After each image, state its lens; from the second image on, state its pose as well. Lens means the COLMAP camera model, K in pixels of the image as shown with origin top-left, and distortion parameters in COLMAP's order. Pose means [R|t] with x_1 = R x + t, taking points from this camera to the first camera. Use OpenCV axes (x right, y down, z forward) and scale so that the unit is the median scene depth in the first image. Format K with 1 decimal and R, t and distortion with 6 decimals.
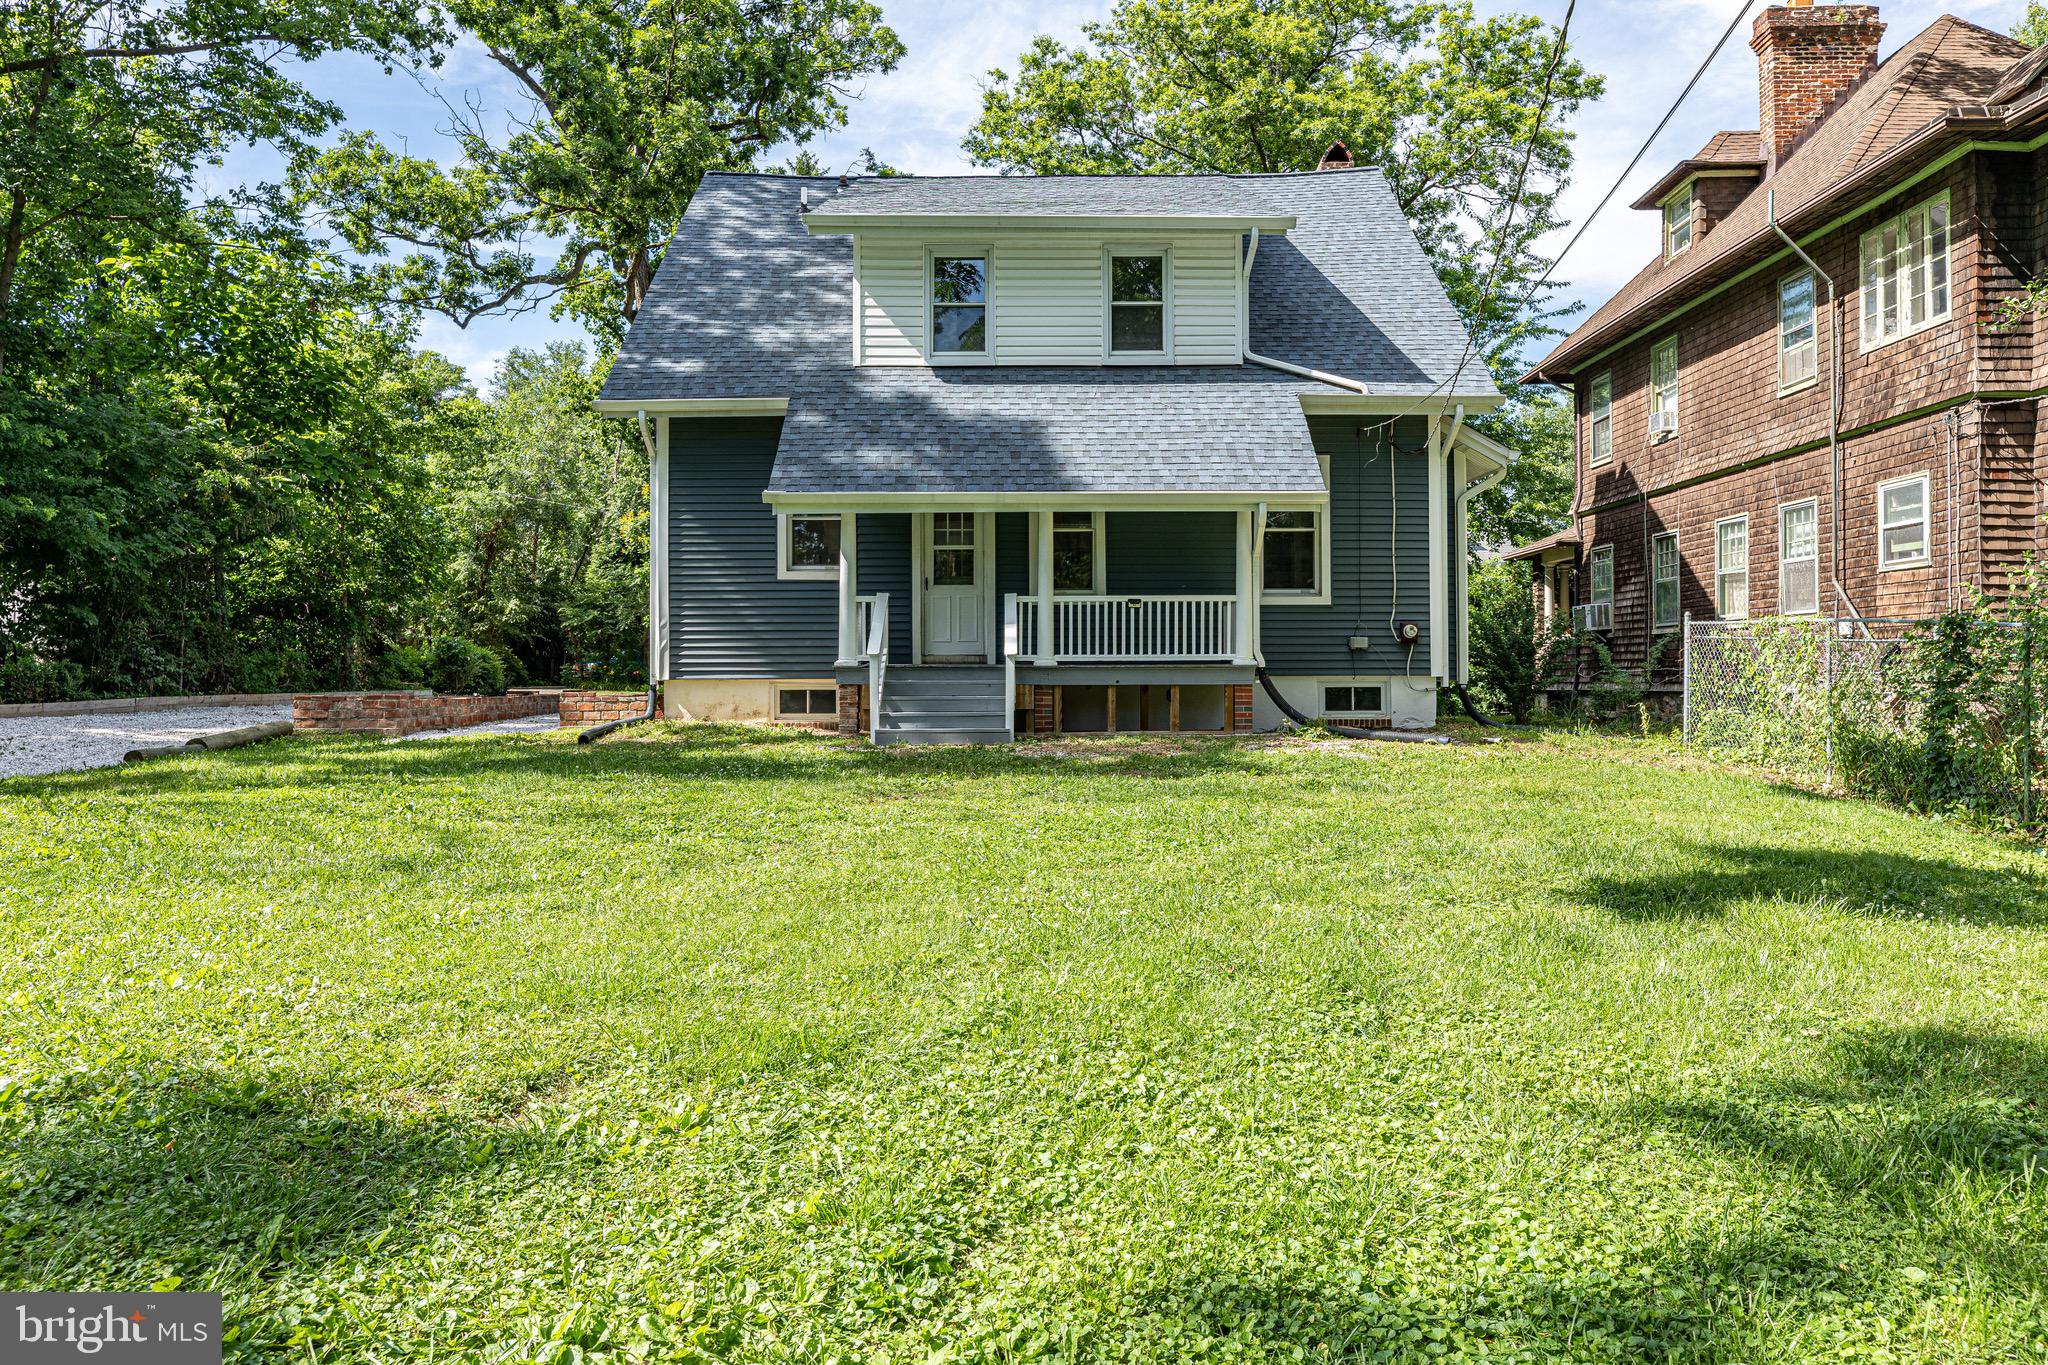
lens RADIAL K [[1561.2, 0, 1024.0], [0, 1561.2, 682.5], [0, 0, 1]] dist [0.004436, 0.002711]
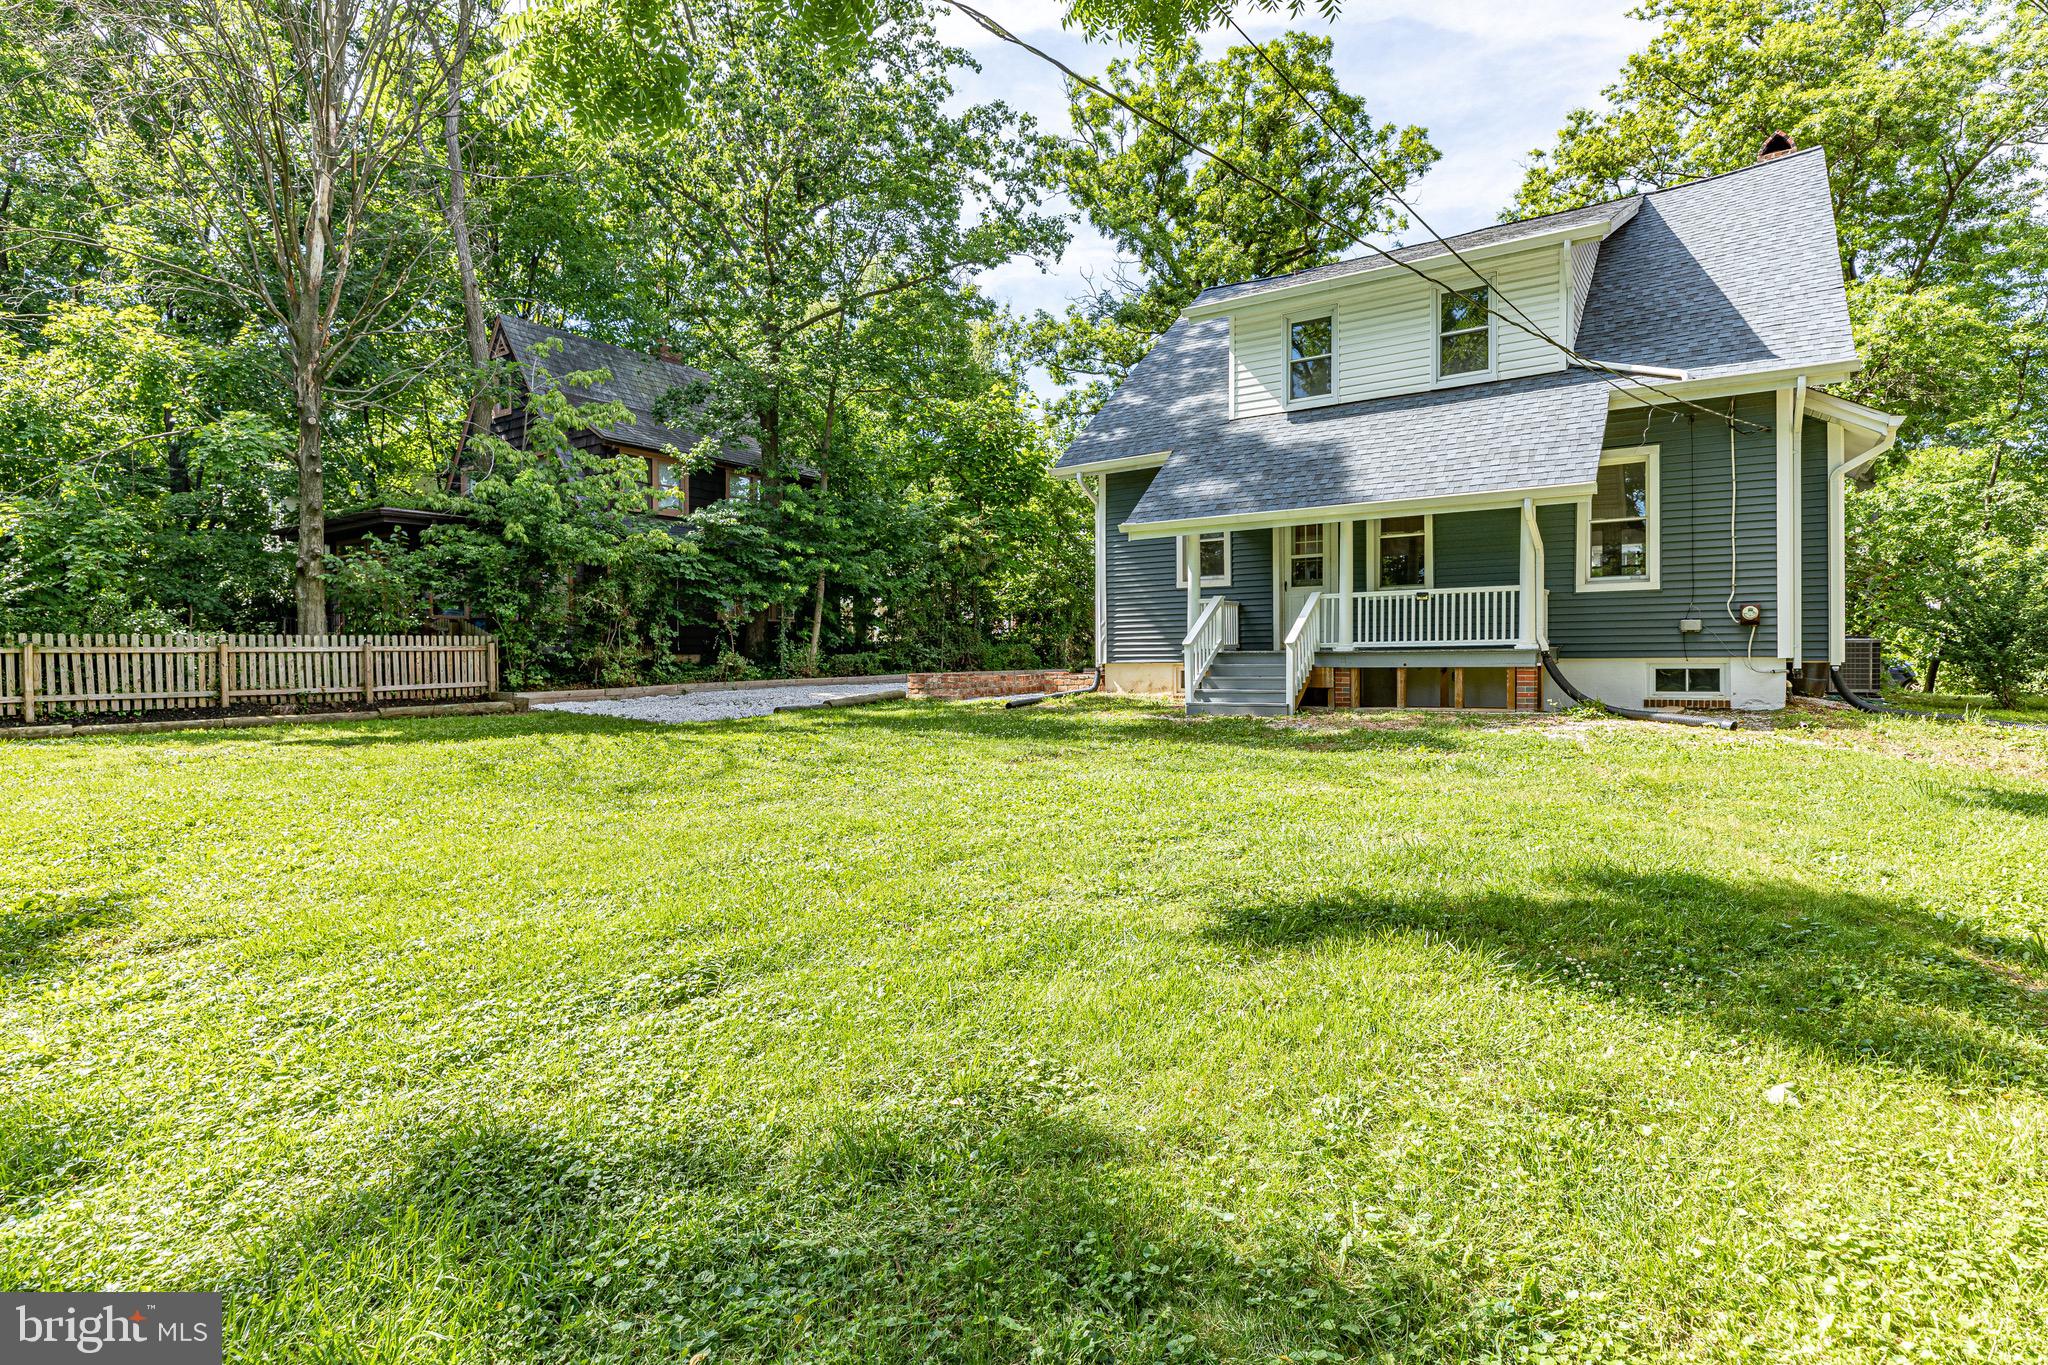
lens RADIAL K [[1076.7, 0, 1024.0], [0, 1076.7, 682.5], [0, 0, 1]] dist [-0.000165, -0.000239]
pose [[0.812877, 0.007897, -0.582382, 0.272664], [0.004565, 0.999791, 0.019929, -0.004094], [0.582417, -0.018858, 0.812671, 0.173167]]
